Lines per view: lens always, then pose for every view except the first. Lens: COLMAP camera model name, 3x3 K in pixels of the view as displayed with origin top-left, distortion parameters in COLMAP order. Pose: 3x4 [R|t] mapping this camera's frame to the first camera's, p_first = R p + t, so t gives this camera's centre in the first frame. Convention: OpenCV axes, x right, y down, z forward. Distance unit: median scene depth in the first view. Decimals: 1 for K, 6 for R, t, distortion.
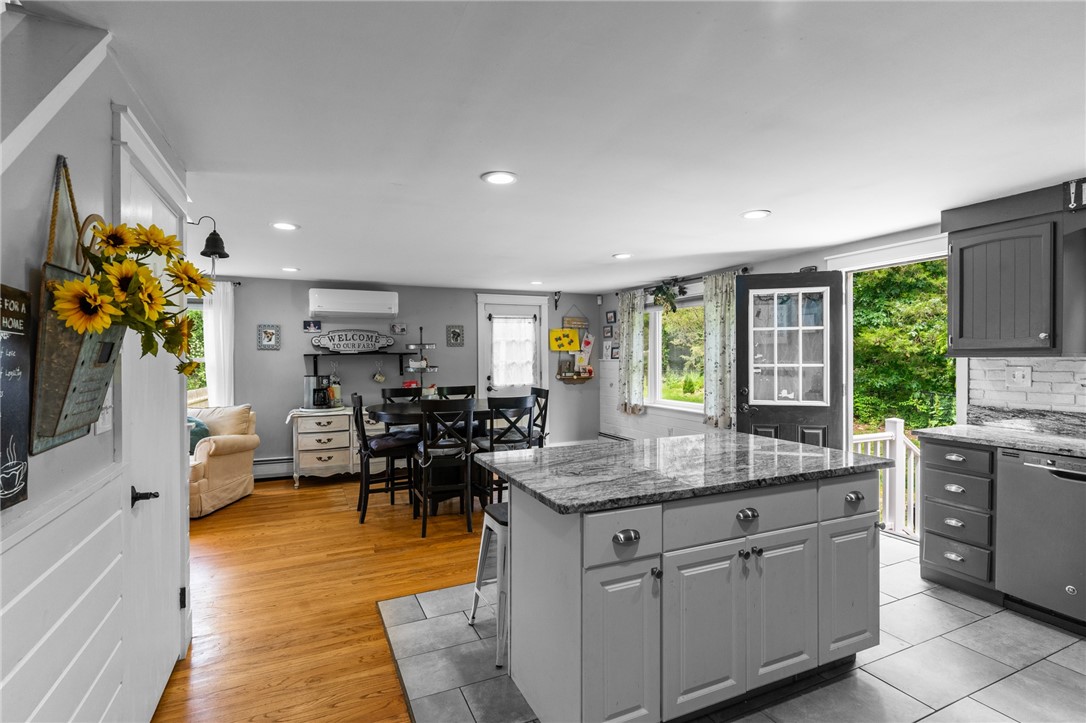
lens RADIAL K [[524.4, 0, 537.1], [0, 524.4, 351.4], [0, 0, 1]] dist [0.001509, -0.001659]
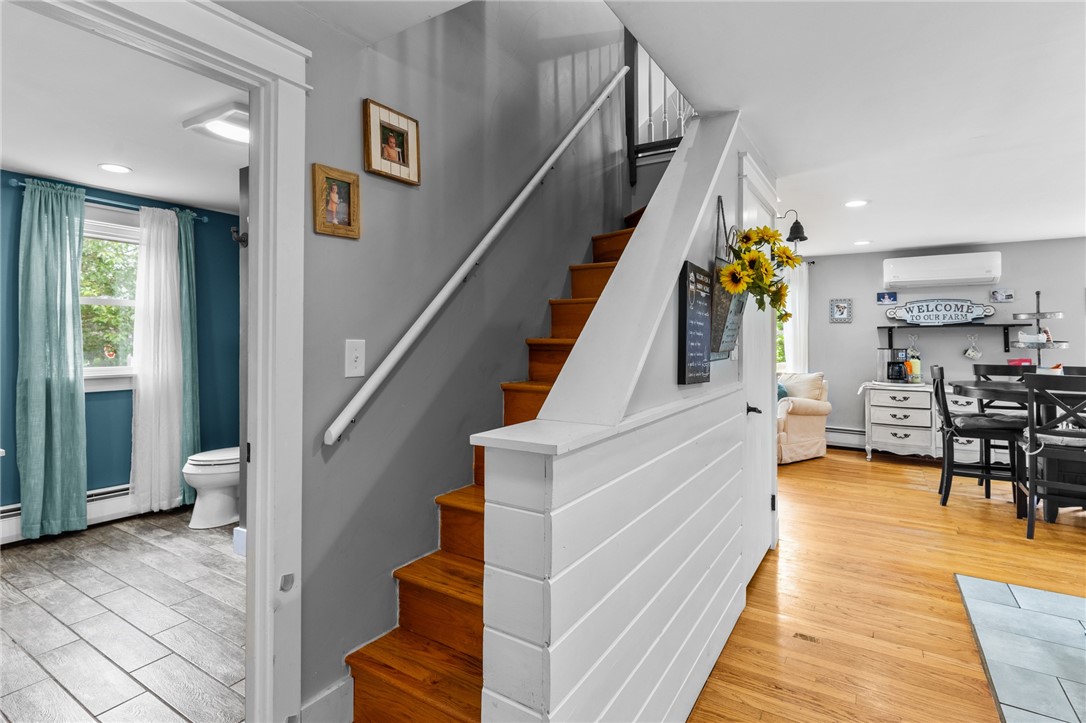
lens RADIAL K [[524.4, 0, 533.4], [0, 524.4, 340.6], [0, 0, 1]] dist [0.001509, -0.001659]
pose [[0.537743, 0.008793, -0.843063, 0.060278], [0.004887, 0.999896, 0.013546, 0.021220], [0.843095, -0.011404, 0.537644, -0.117081]]
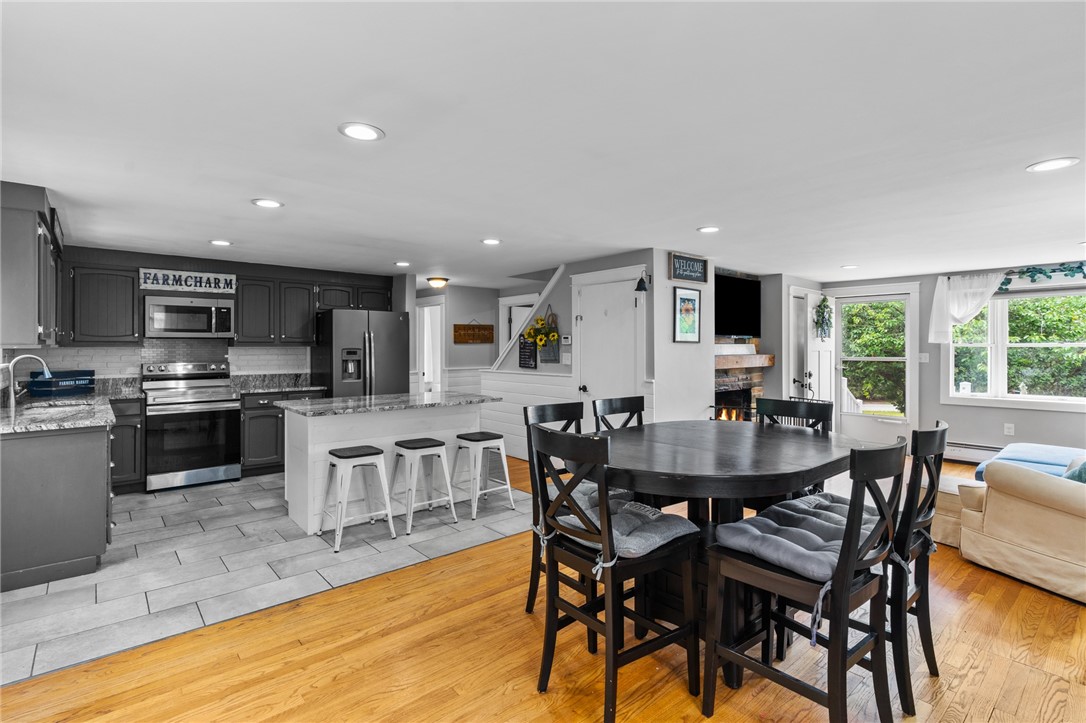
lens RADIAL K [[524.4, 0, 543.8], [0, 524.4, 355.8], [0, 0, 1]] dist [0.001509, -0.001659]
pose [[-0.961921, 0.008221, -0.273203, 0.138775], [0.006138, 0.999945, 0.008478, 0.016593], [0.273258, 0.006478, -0.961919, 1.634645]]
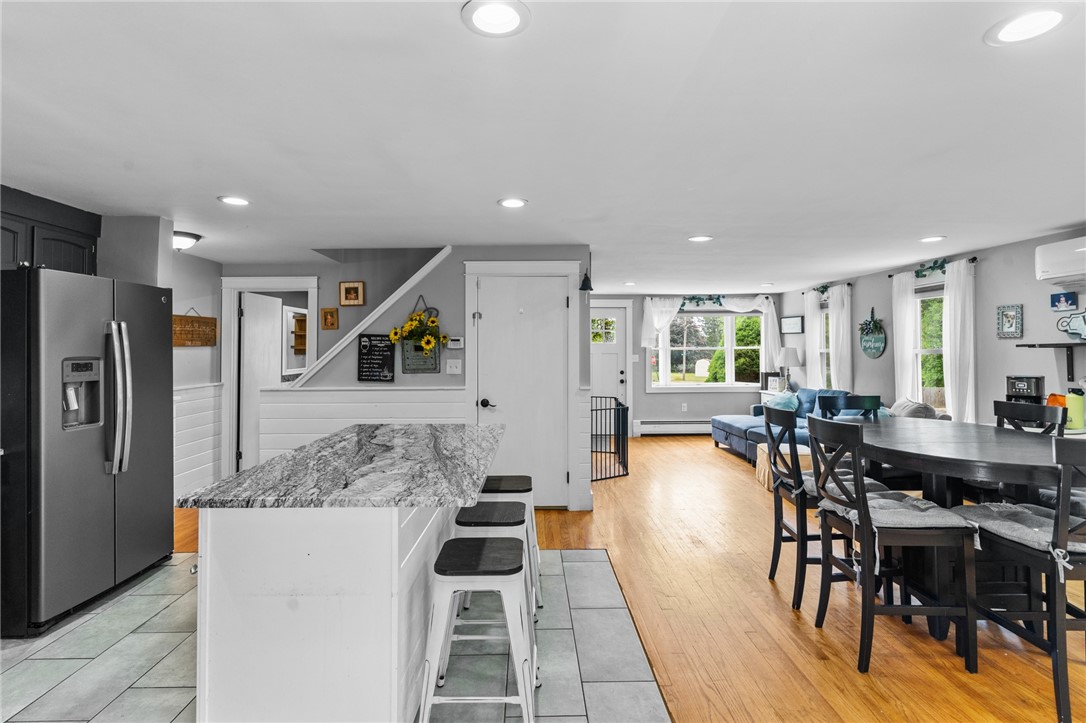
lens RADIAL K [[524.4, 0, 534.3], [0, 524.4, 342.7], [0, 0, 1]] dist [0.001509, -0.001659]
pose [[-0.393482, -0.006740, -0.919308, 0.612947], [0.014466, 0.999804, -0.013522, 0.004283], [0.919219, -0.018619, -0.393307, 0.919746]]
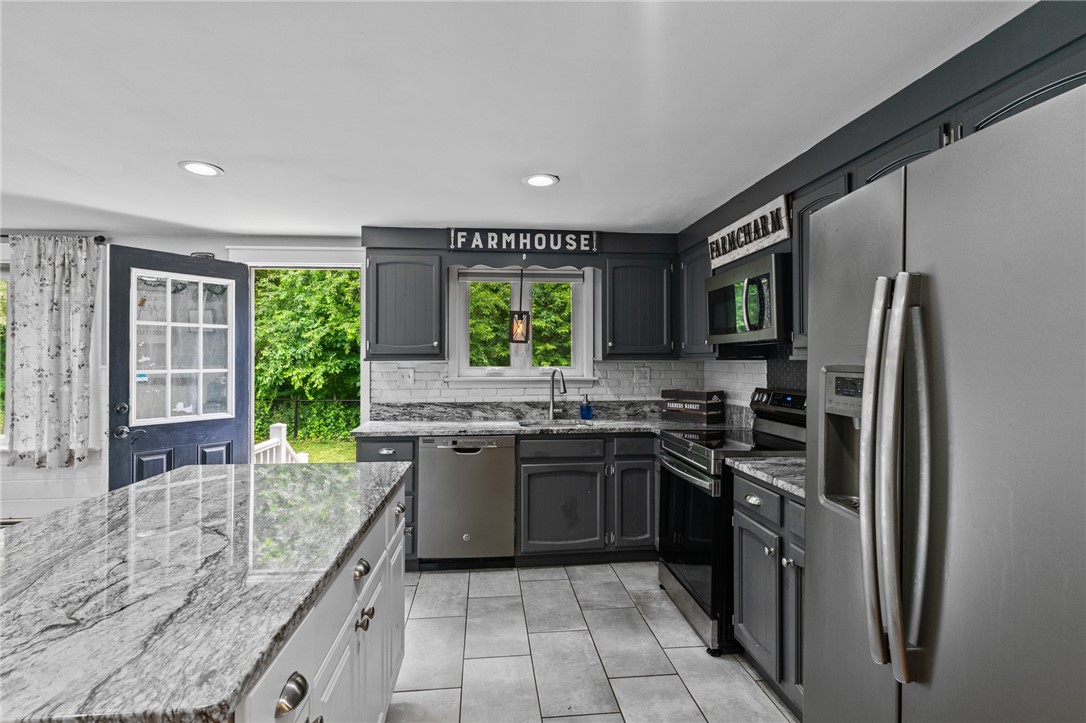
lens RADIAL K [[524.4, 0, 540.6], [0, 524.4, 350.6], [0, 0, 1]] dist [0.001509, -0.001659]
pose [[0.315343, 0.020116, 0.948764, -0.107361], [-0.009131, 0.999793, -0.018163, 0.004887], [-0.948934, -0.002936, 0.315462, 0.240297]]
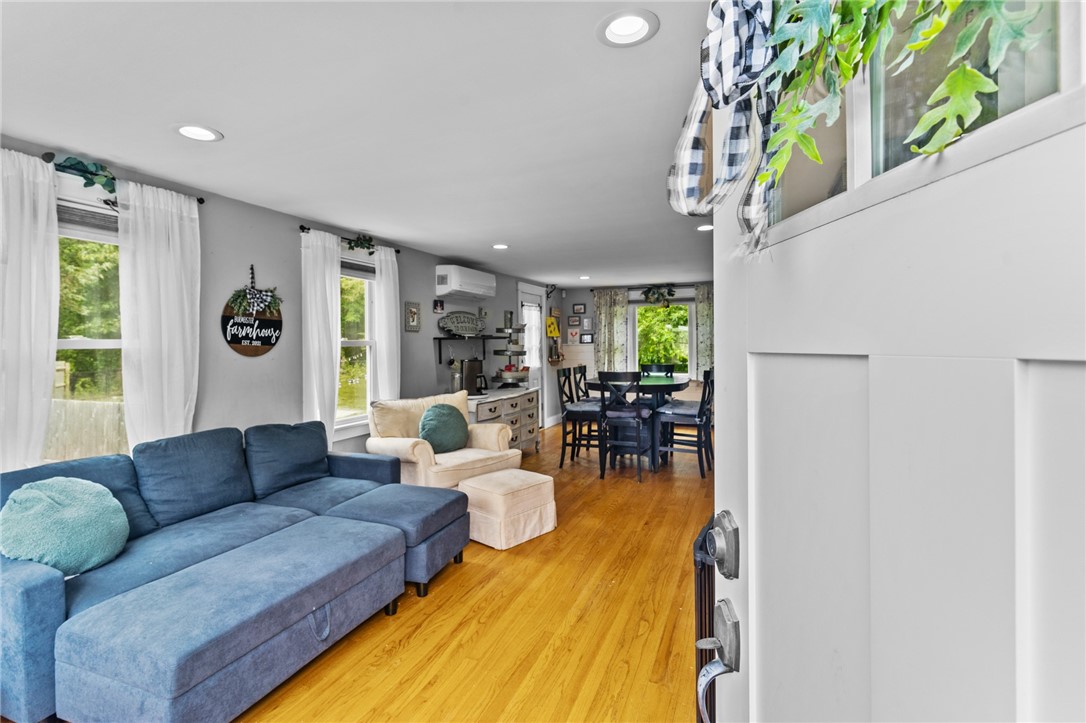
lens RADIAL K [[524.4, 0, 539.4], [0, 524.4, 351.4], [0, 0, 1]] dist [0.001509, -0.001659]
pose [[0.730260, -0.011984, 0.683064, -1.300369], [-0.000564, 0.999835, 0.018144, 0.018467], [-0.683169, -0.013635, 0.730133, 0.318000]]
